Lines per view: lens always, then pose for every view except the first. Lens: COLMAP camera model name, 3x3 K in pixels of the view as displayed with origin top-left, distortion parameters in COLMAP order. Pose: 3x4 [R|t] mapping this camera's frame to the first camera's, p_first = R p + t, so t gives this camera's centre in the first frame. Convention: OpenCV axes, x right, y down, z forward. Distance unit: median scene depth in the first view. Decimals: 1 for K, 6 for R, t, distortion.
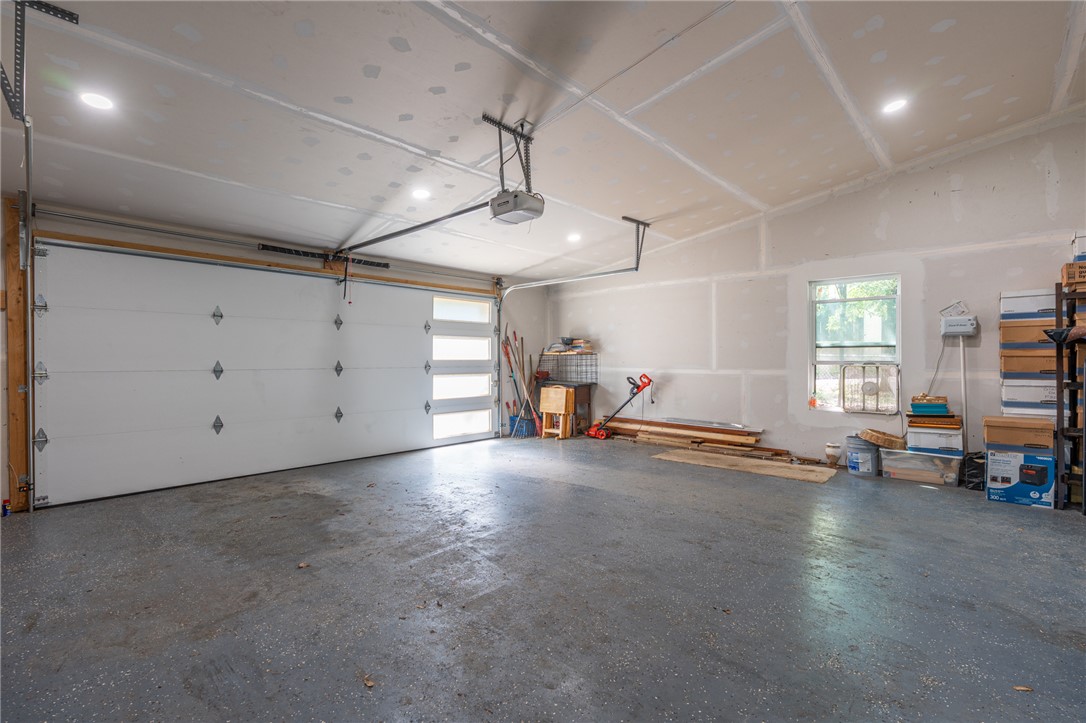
lens RADIAL K [[486.4, 0, 541.6], [0, 486.4, 358.3], [0, 0, 1]] dist [-0.009591, 0.001521]
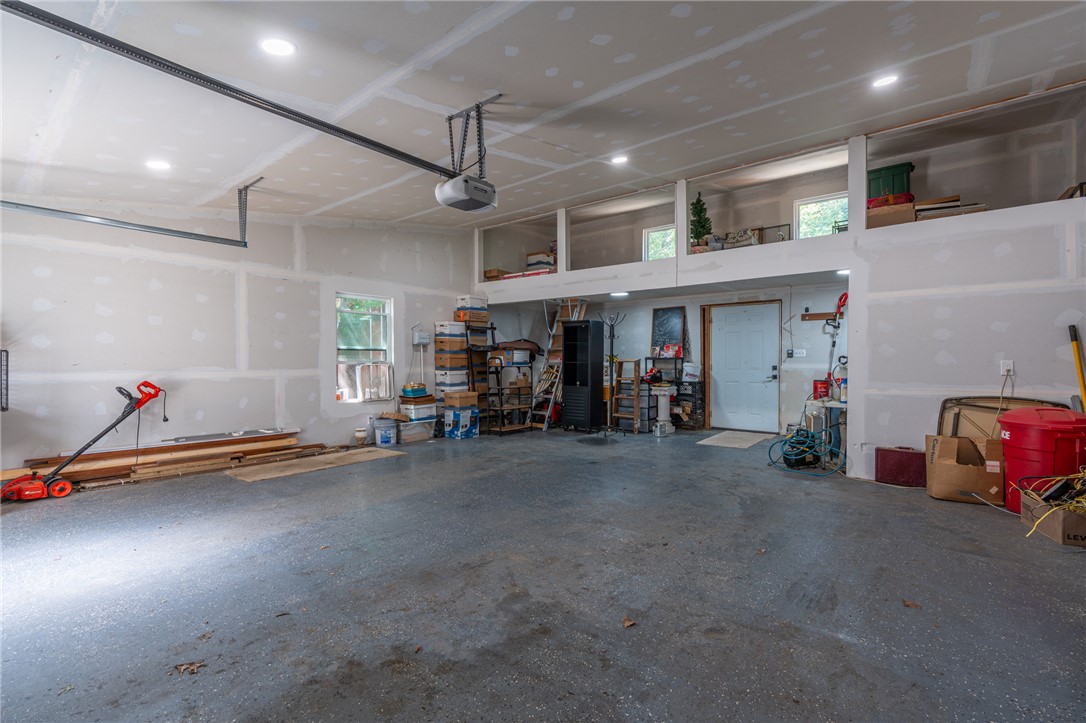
lens RADIAL K [[486.4, 0, 541.6], [0, 486.4, 358.3], [0, 0, 1]] dist [-0.009591, 0.001521]
pose [[-0.064922, 0.002892, 0.997886, -0.682547], [-0.000934, 0.999995, -0.002958, 0.001343], [-0.997890, -0.001124, -0.064919, 0.642684]]
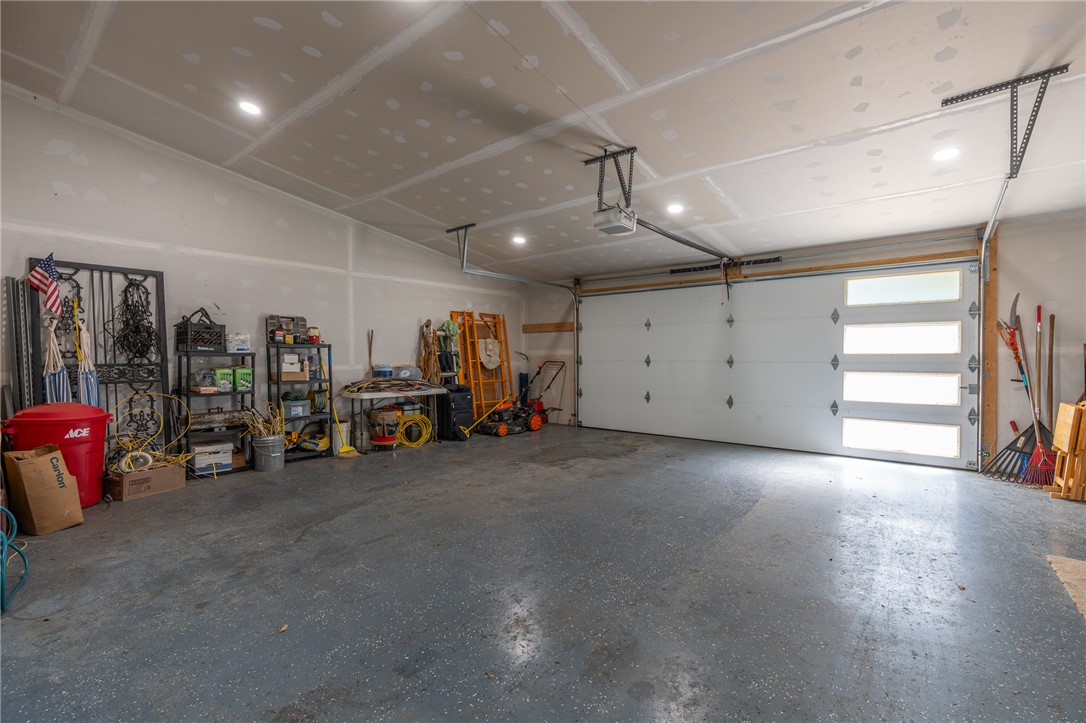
lens RADIAL K [[486.4, 0, 541.6], [0, 486.4, 358.3], [0, 0, 1]] dist [-0.009591, 0.001521]
pose [[0.058342, 0.008378, -0.998262, 0.753832], [0.004744, 0.999951, 0.008670, 0.001516], [0.998285, -0.005242, 0.058299, 0.531168]]
